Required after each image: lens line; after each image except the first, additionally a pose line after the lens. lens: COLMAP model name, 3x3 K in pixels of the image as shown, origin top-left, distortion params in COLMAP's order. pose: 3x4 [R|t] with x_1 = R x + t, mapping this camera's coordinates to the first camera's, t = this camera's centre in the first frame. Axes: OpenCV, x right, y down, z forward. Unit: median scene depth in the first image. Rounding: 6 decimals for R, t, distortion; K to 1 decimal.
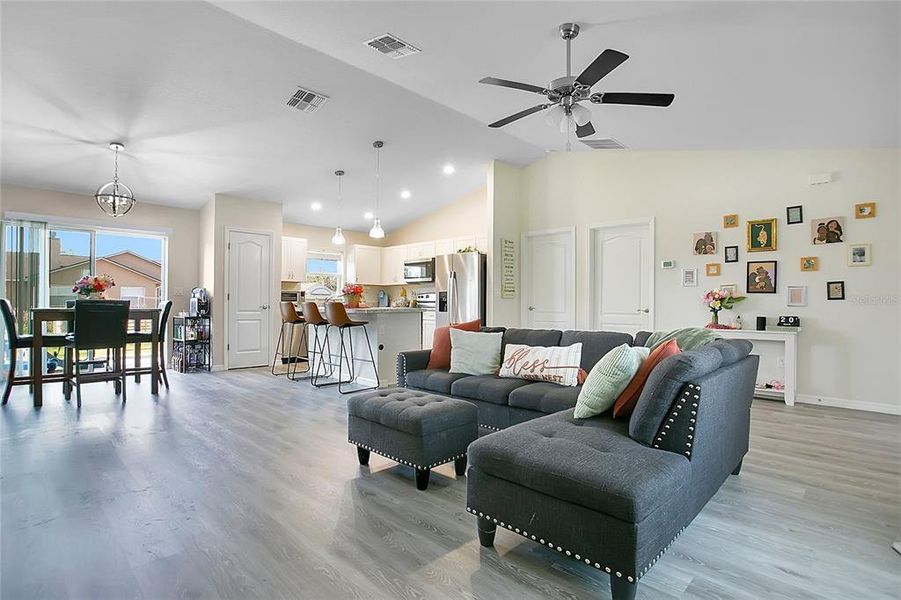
lens RADIAL K [[446.7, 0, 450.5], [0, 446.7, 300.0], [0, 0, 1]] dist [-0.034711, 0.001320]
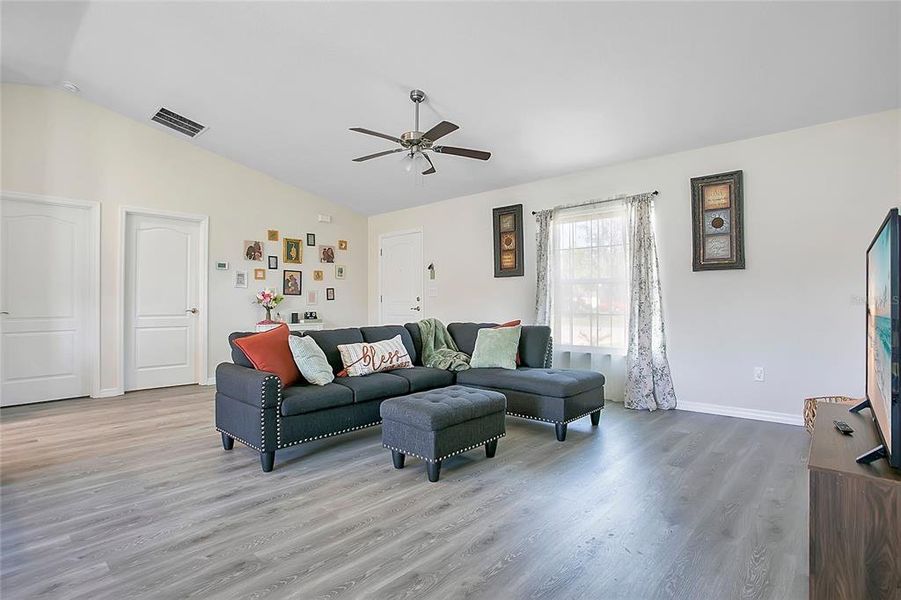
lens RADIAL K [[446.7, 0, 450.5], [0, 446.7, 300.0], [0, 0, 1]] dist [-0.034711, 0.001320]
pose [[-0.031602, -0.000285, 0.999500, -0.633784], [-0.002107, 0.999998, 0.000218, -0.001736], [-0.999498, -0.002099, -0.031603, 0.571663]]
